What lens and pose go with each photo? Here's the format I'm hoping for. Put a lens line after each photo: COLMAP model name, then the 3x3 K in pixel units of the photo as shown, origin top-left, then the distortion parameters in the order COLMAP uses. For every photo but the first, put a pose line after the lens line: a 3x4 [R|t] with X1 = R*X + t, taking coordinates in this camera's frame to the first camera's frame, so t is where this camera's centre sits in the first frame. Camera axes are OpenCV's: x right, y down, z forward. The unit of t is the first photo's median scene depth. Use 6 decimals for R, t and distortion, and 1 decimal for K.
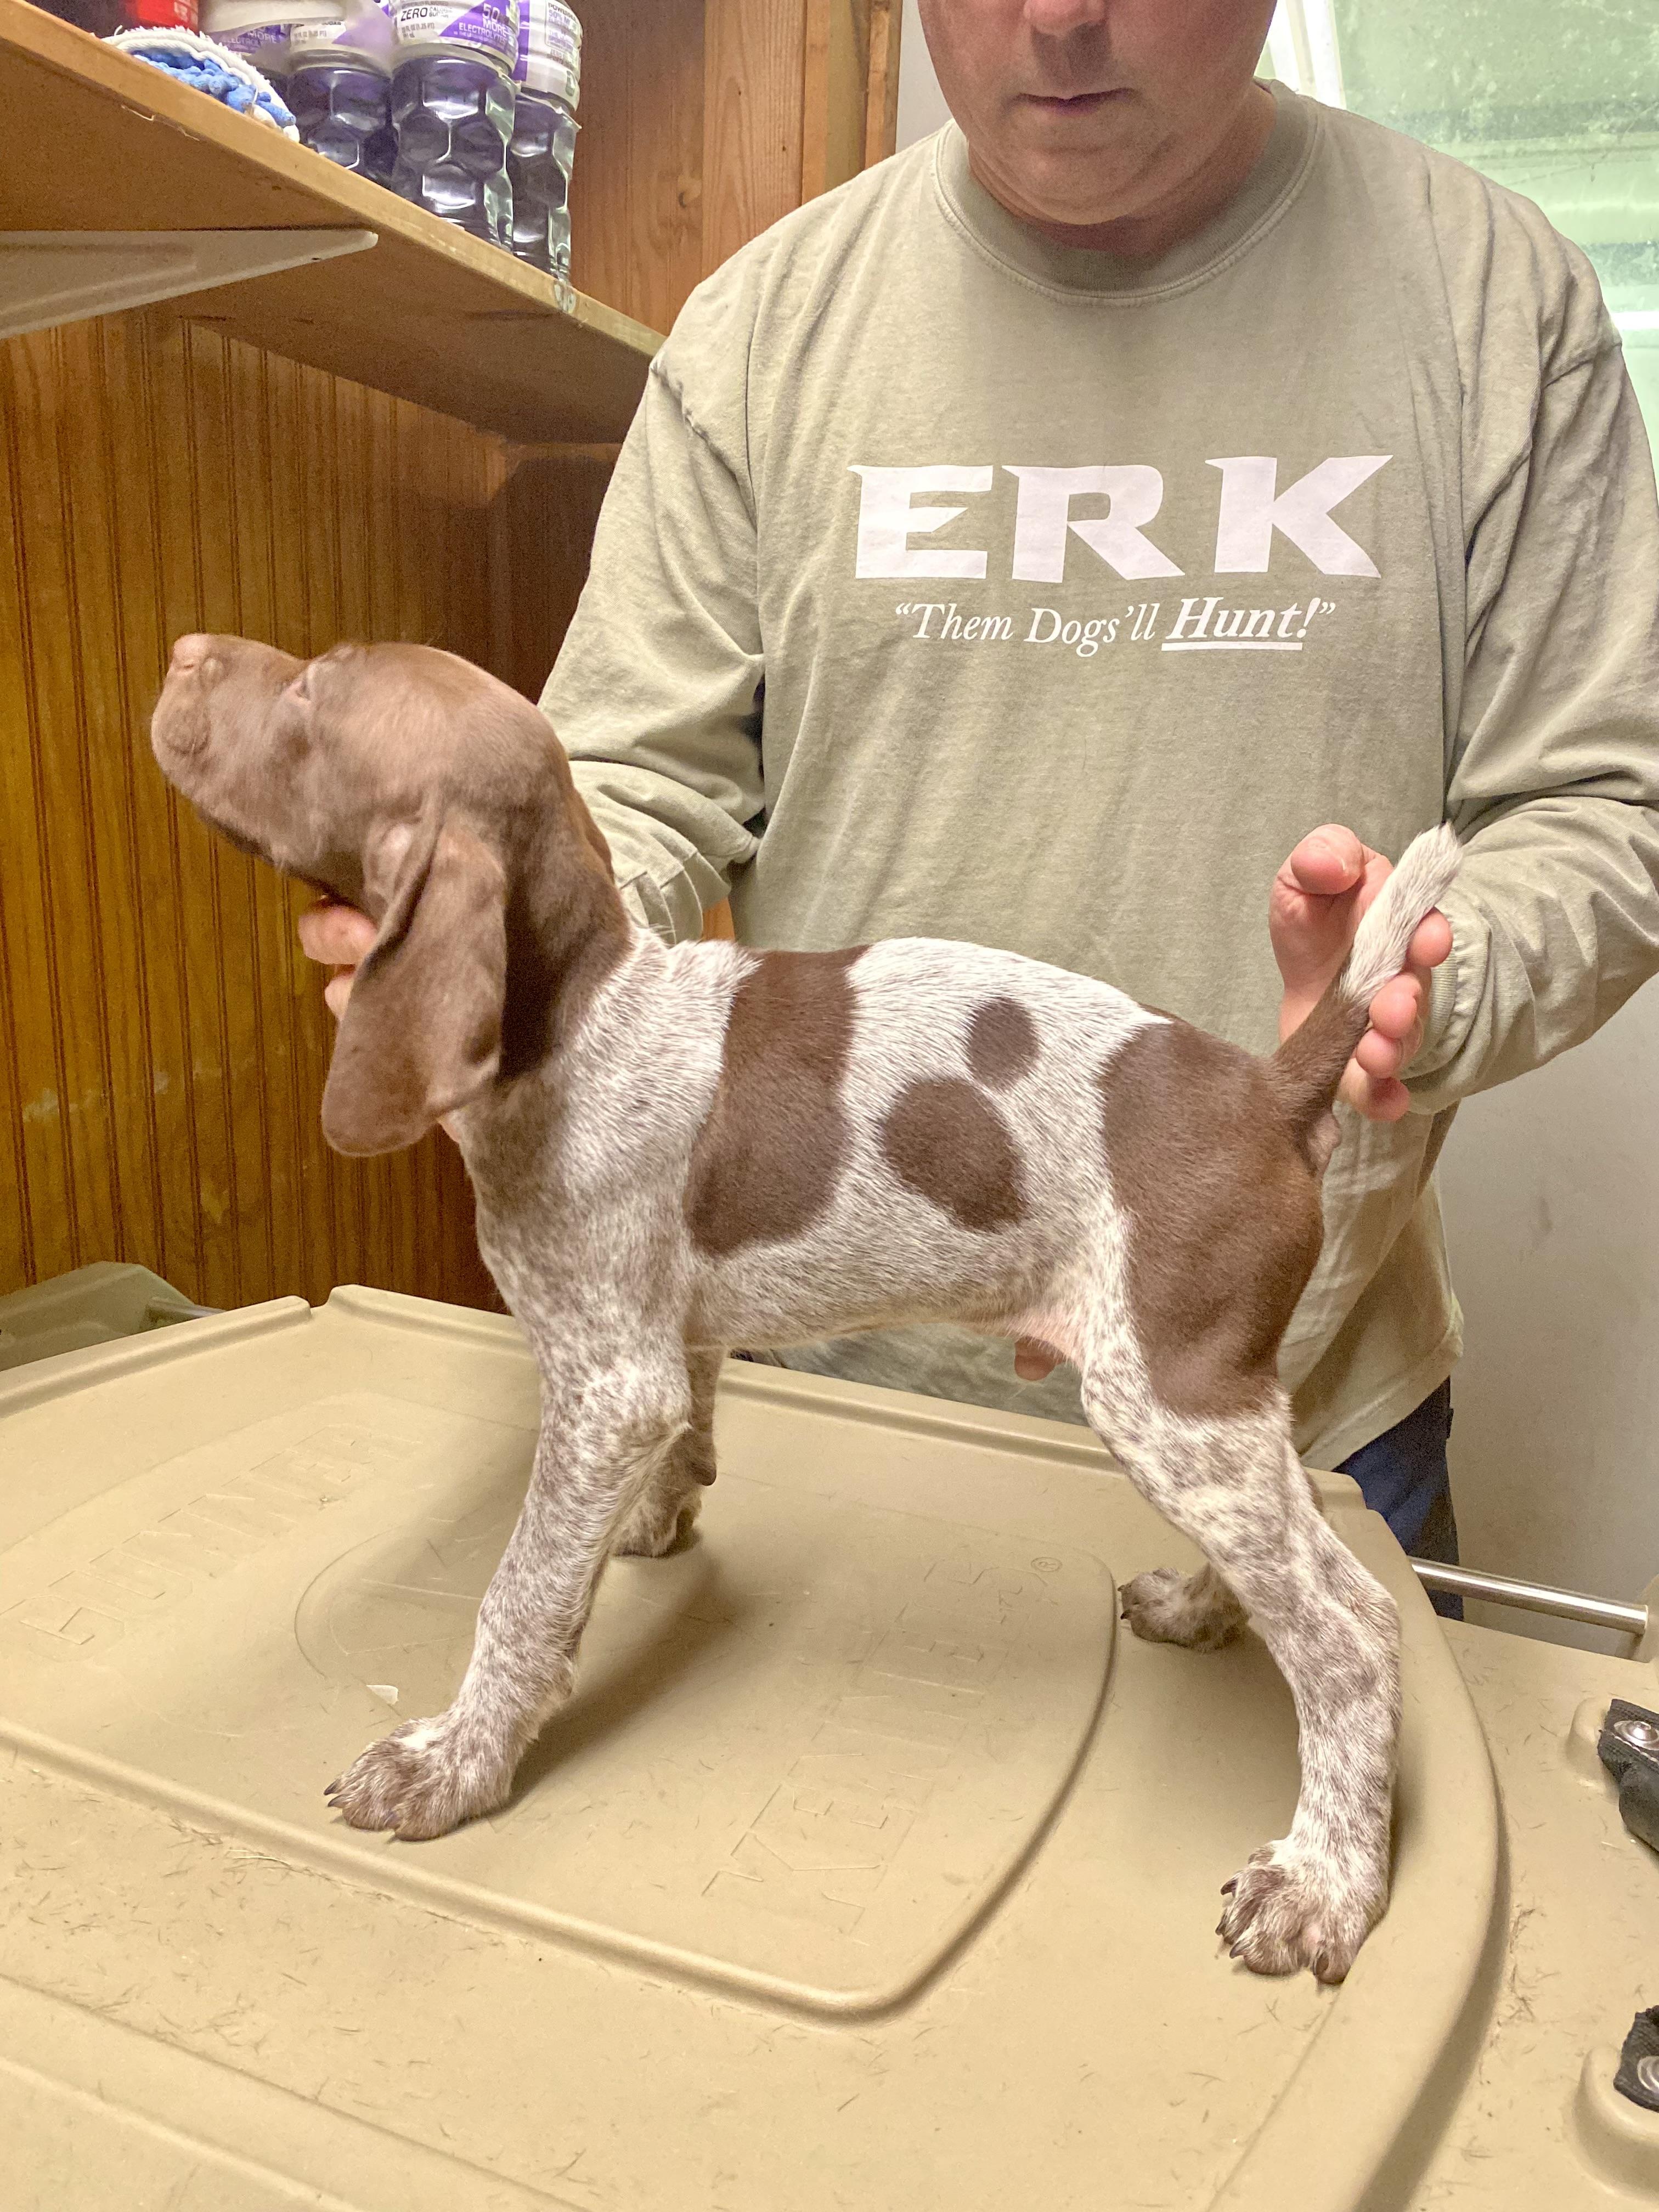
lens RADIAL K [[1757.3, 0, 829.5], [0, 1757.3, 1106.0], [0, 0, 1]] dist [-0.000046, 0.002462]
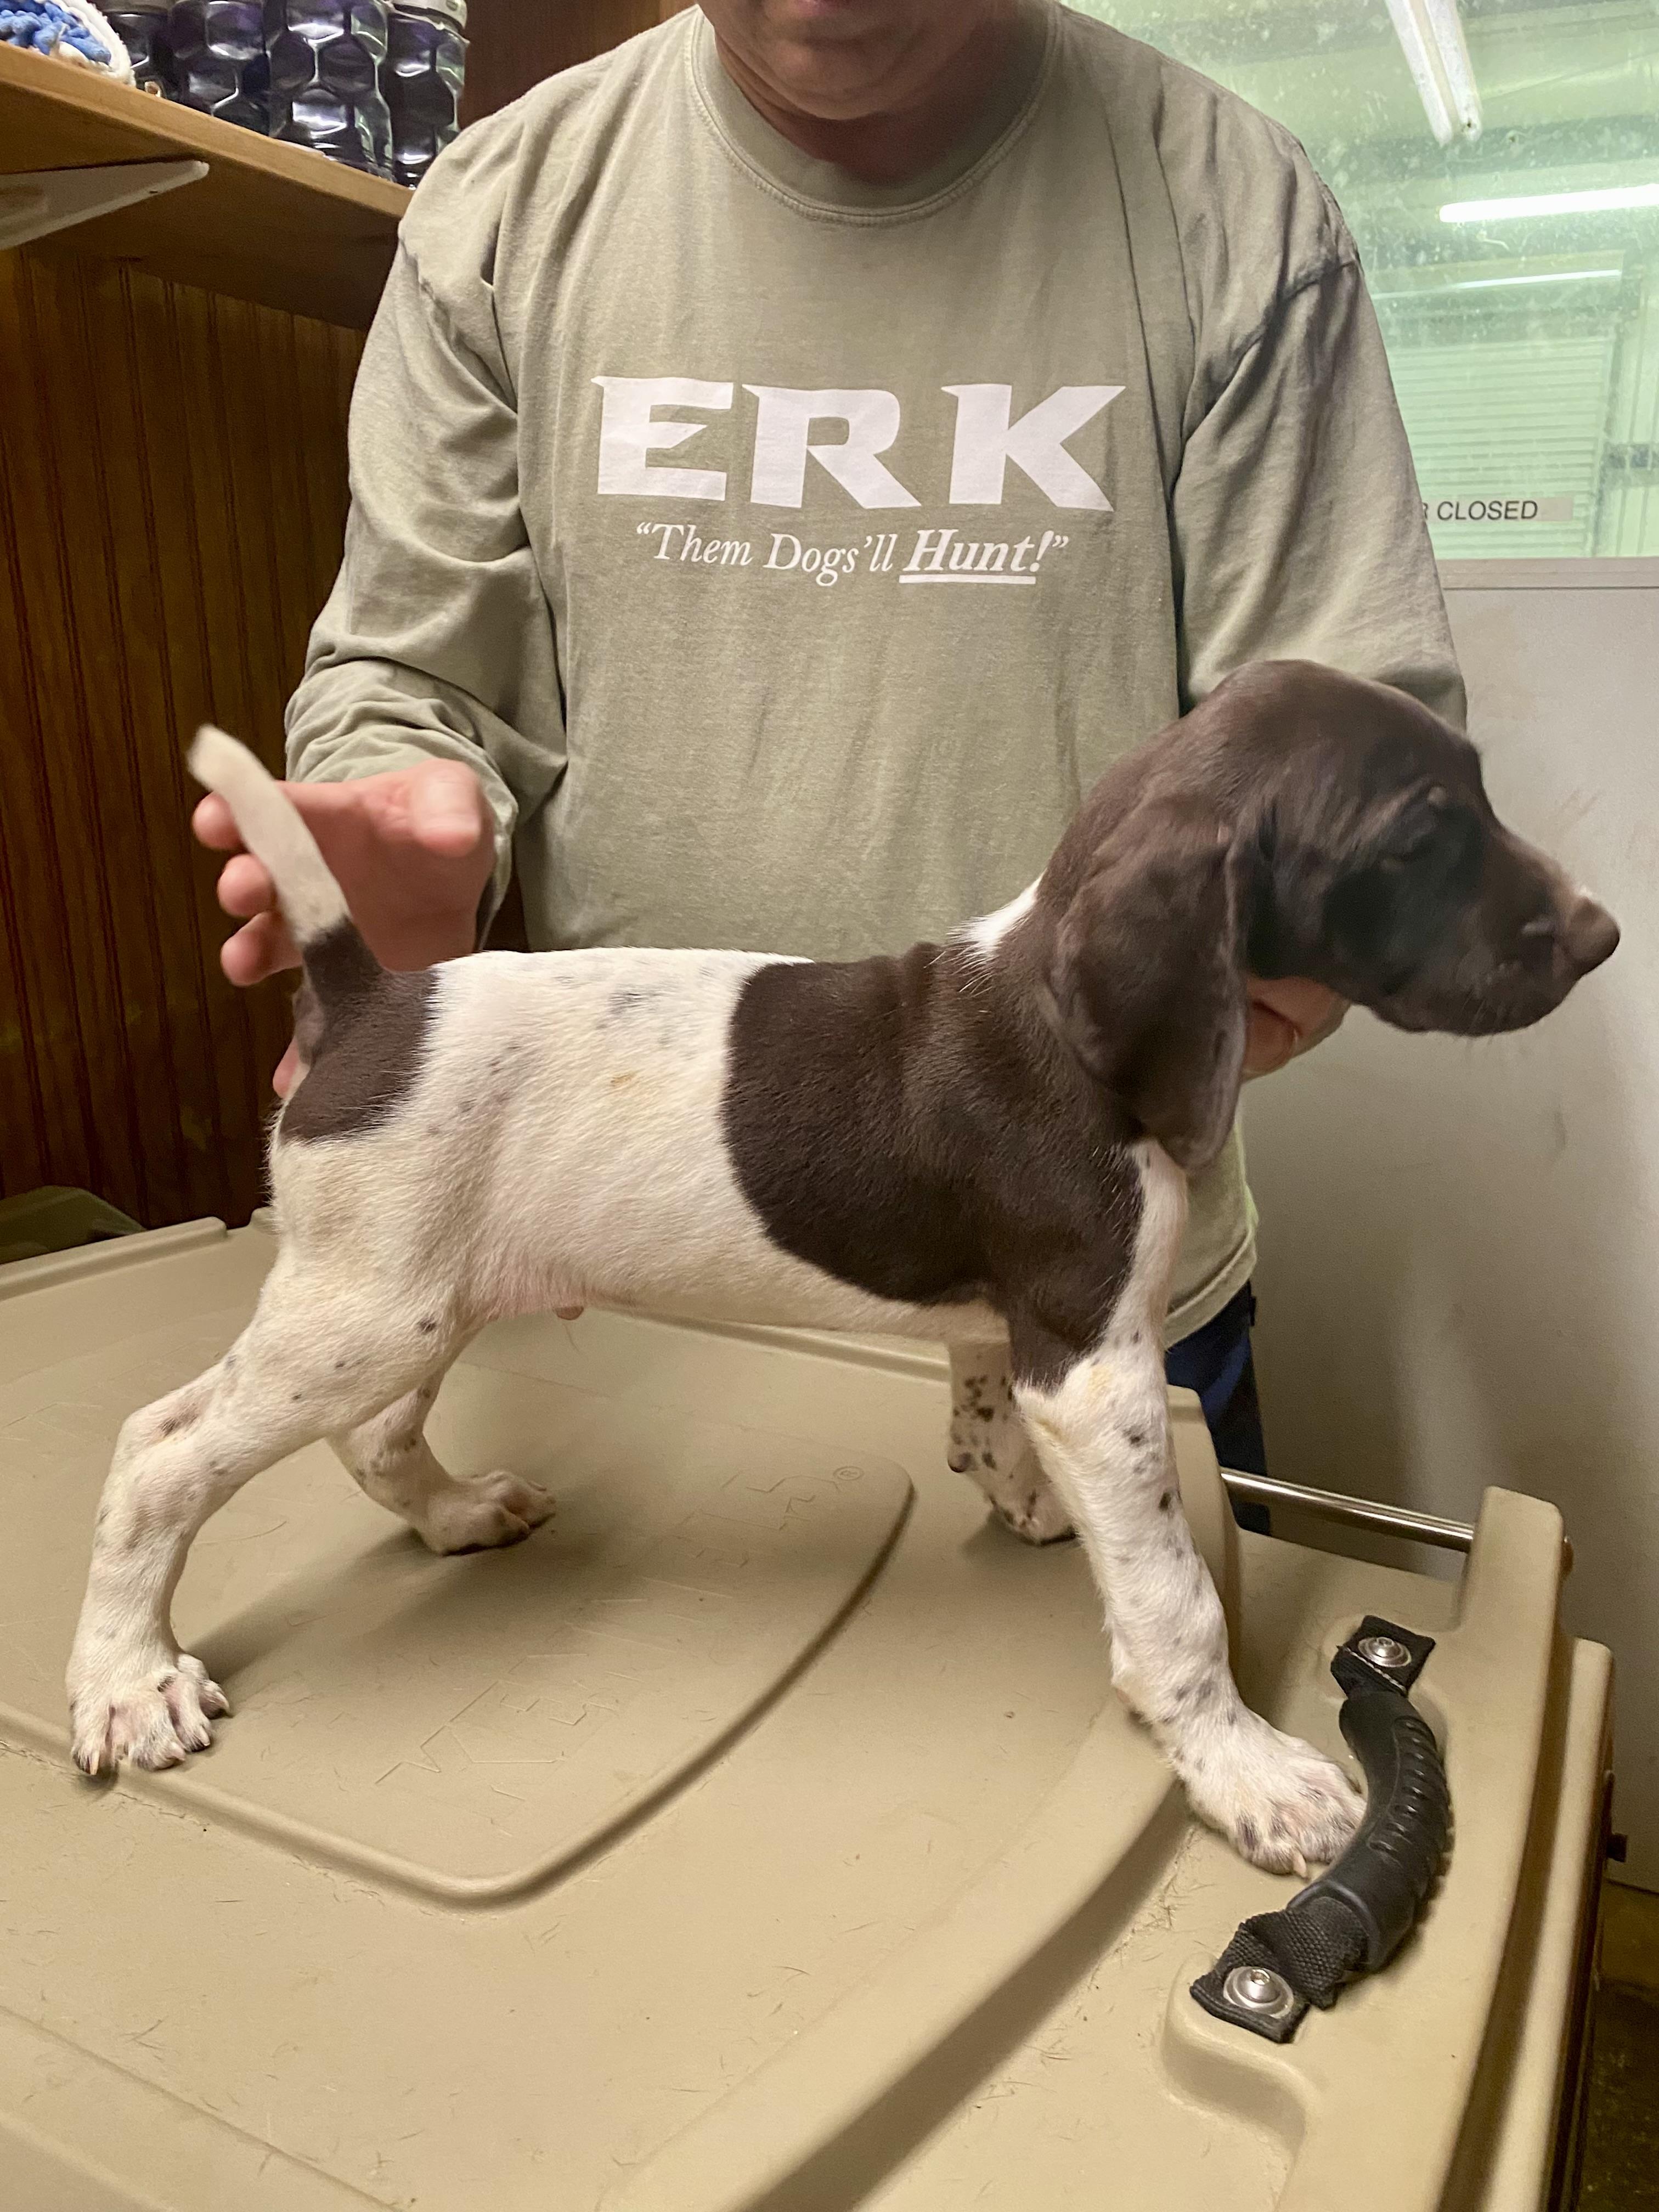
lens RADIAL K [[1757.3, 0, 829.5], [0, 1757.3, 1106.0], [0, 0, 1]] dist [-0.000046, 0.002462]
pose [[0.995129, -0.011939, -0.097855, 0.159132], [0.015720, 0.999156, 0.037961, 0.009214], [0.097319, -0.039314, 0.994476, 0.009810]]
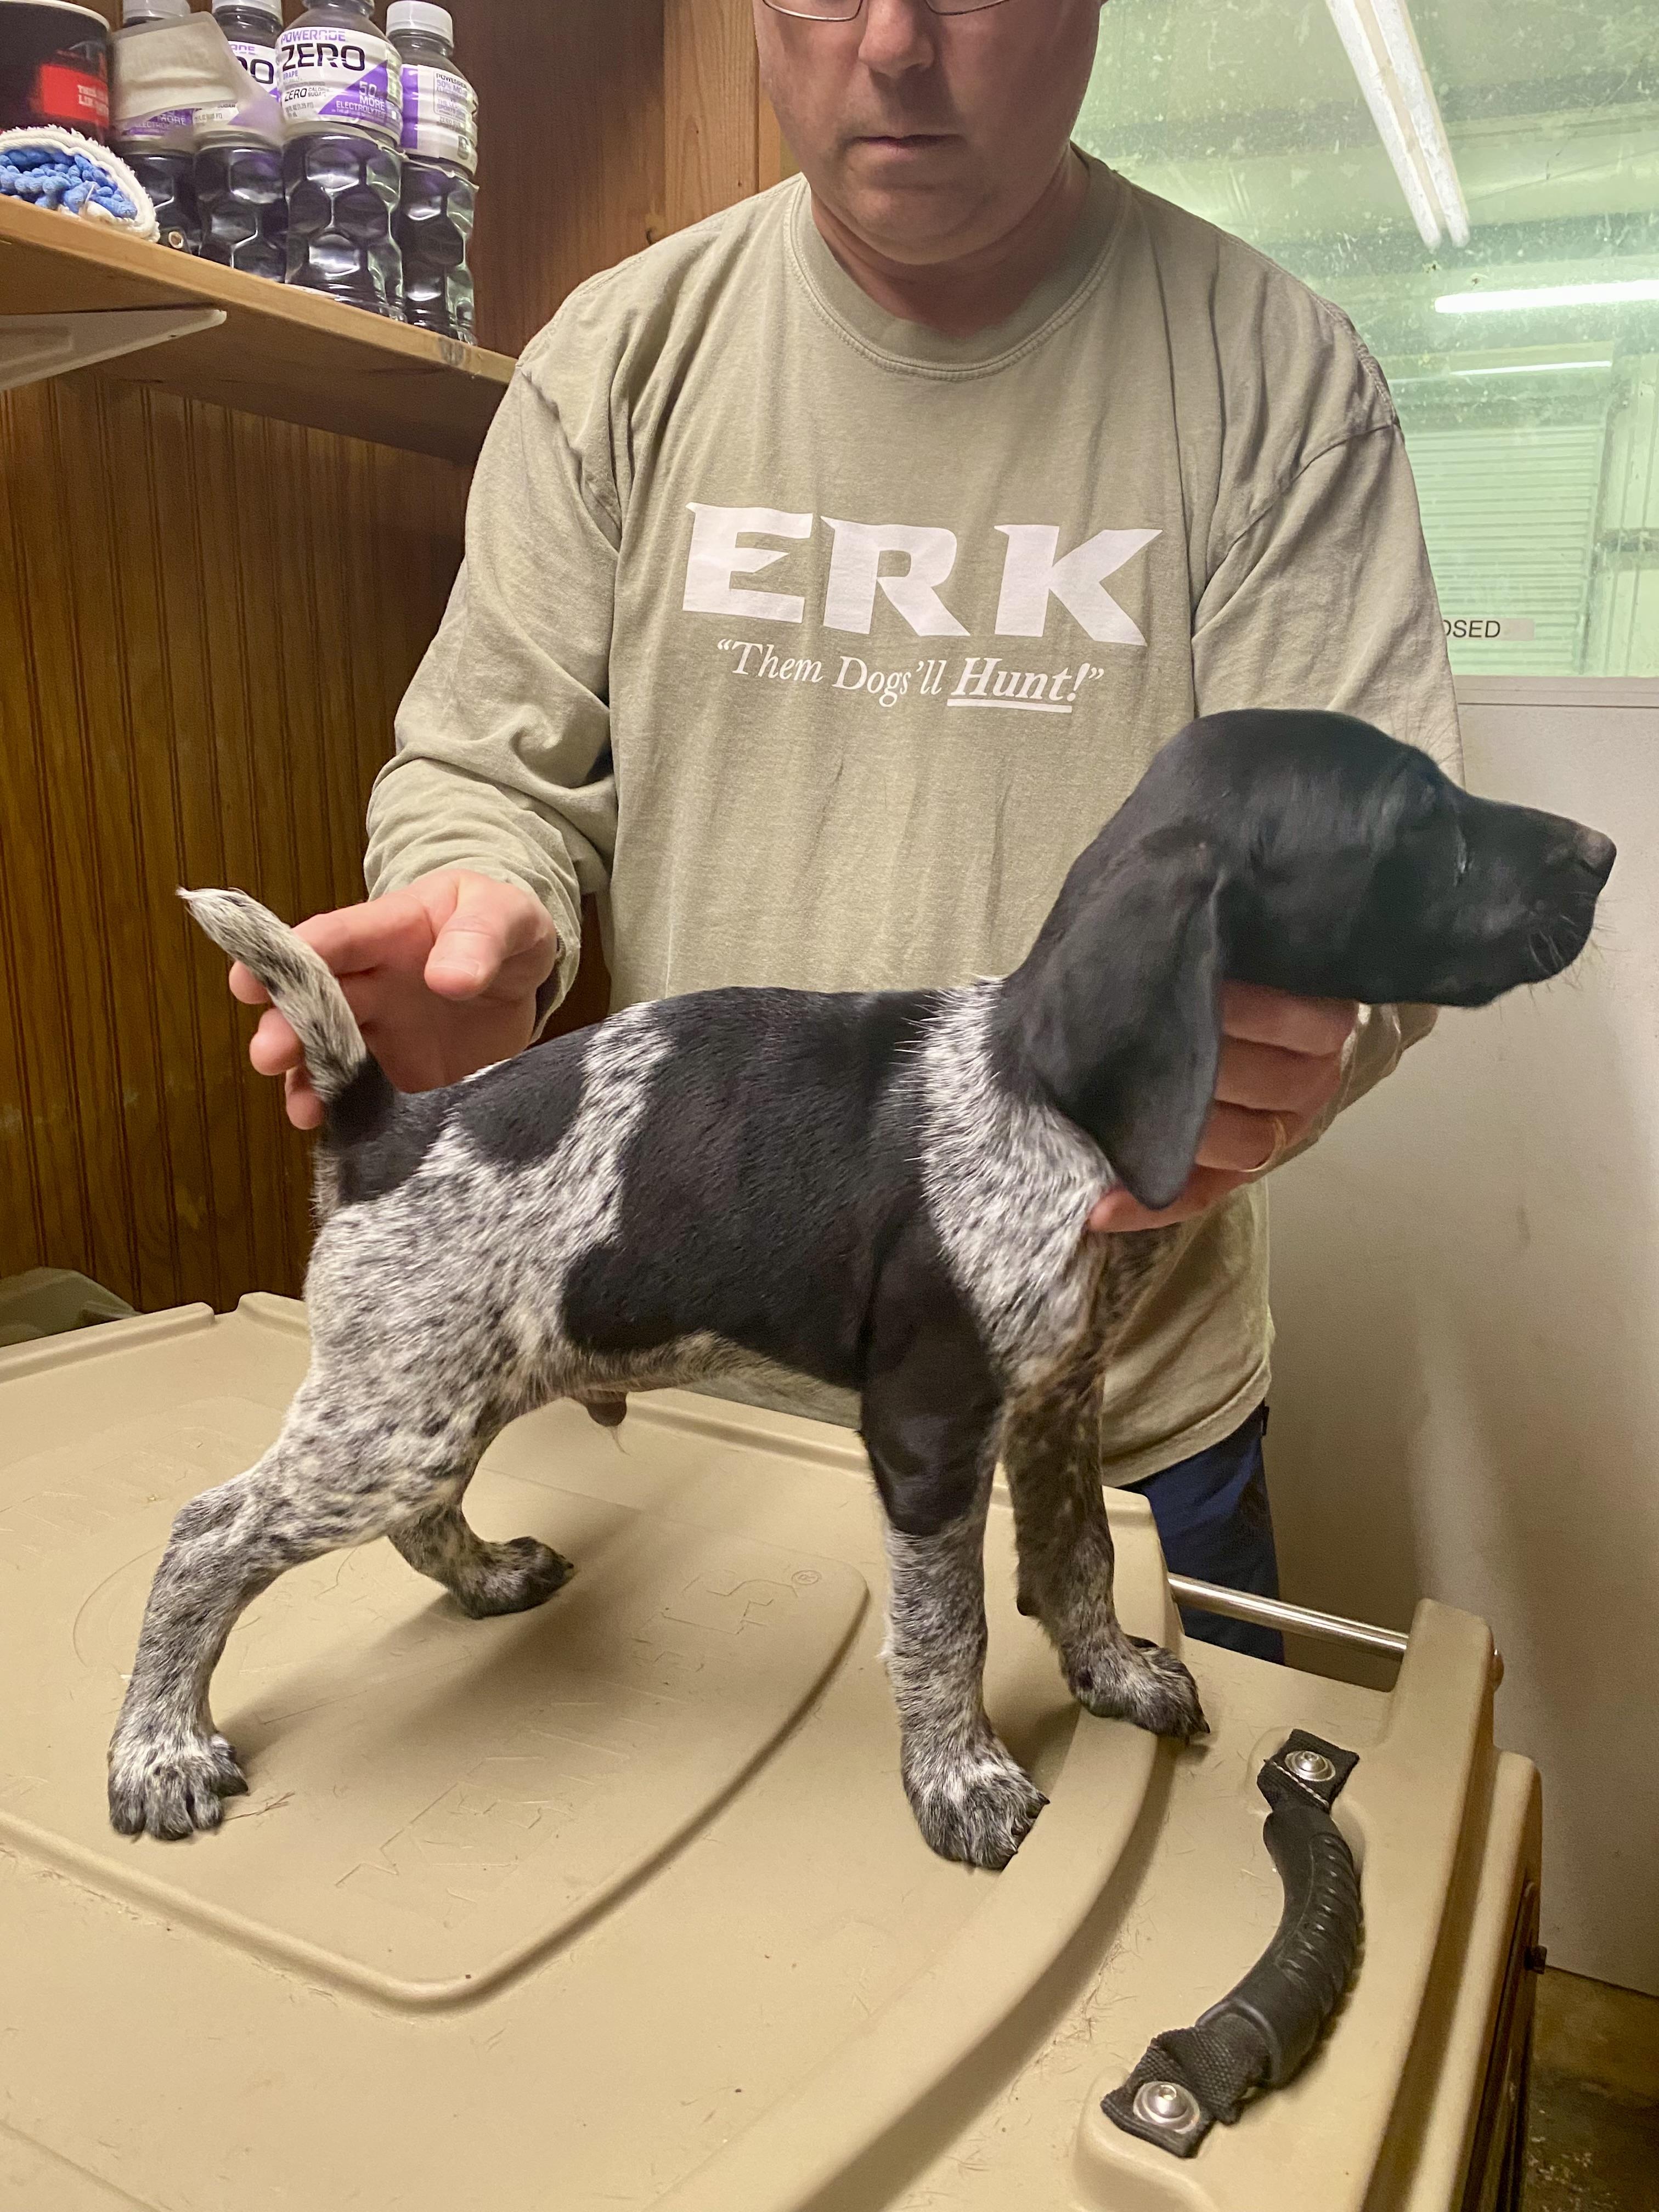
lens RADIAL K [[1752.8, 0, 839.2], [0, 1752.8, 1088.1], [0, 0, 1]] dist [0.004026, 0.002527]
pose [[0.995685, -0.000679, -0.092792, 0.178063], [0.000342, 0.999993, -0.003646, -0.017648], [0.092794, 0.003598, 0.995679, -0.020147]]
